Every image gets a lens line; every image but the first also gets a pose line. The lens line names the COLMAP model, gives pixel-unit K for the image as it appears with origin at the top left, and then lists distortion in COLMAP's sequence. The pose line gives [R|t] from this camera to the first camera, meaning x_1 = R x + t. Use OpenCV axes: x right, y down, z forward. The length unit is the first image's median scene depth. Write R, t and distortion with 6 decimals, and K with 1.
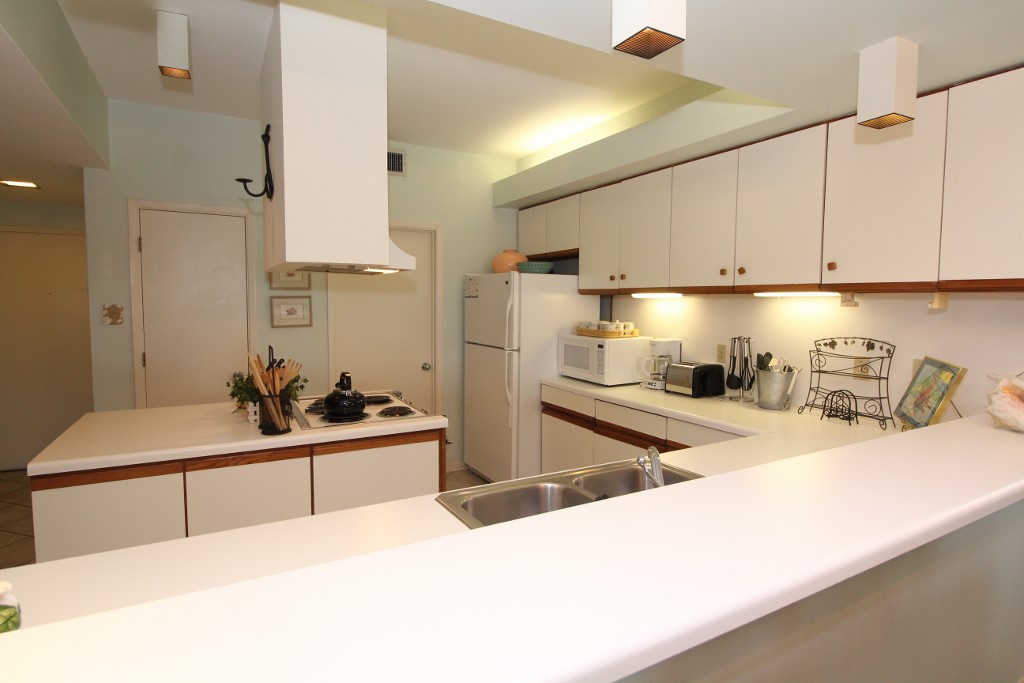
lens RADIAL K [[574.2, 0, 513.3], [0, 574.2, 347.2], [0, 0, 1]] dist [-0.009296, -0.001821]
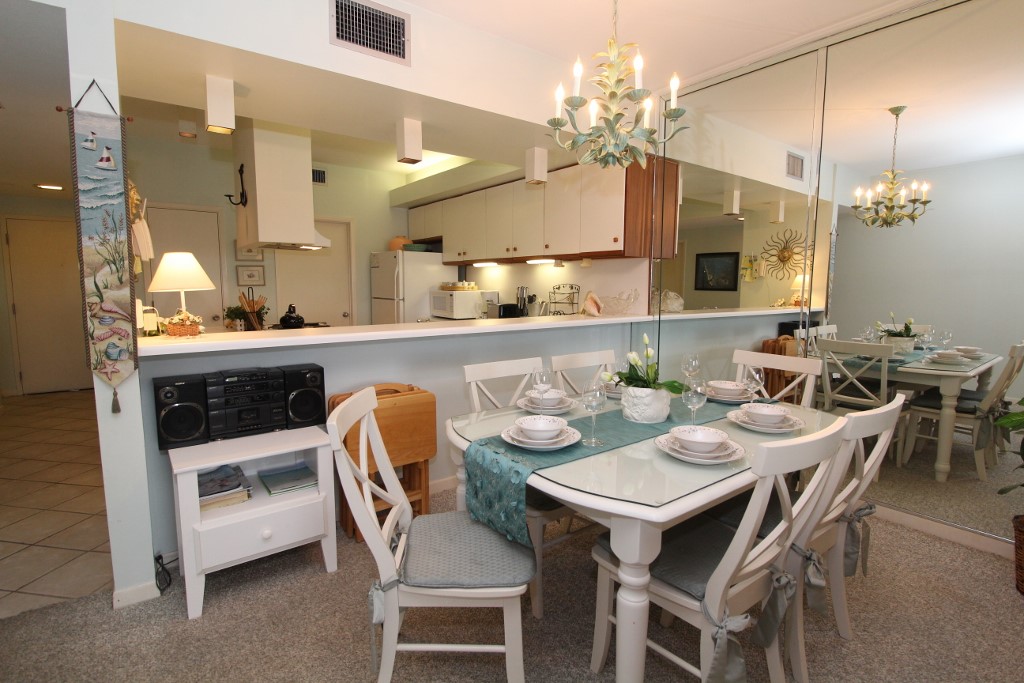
lens RADIAL K [[523.2, 0, 528.8], [0, 523.2, 347.3], [0, 0, 1]] dist [-0.019201, -0.002761]
pose [[0.987125, -0.020506, 0.158630, 0.130621], [0.013955, 0.999007, 0.042303, 0.088007], [-0.159340, -0.039544, 0.986431, -0.535963]]
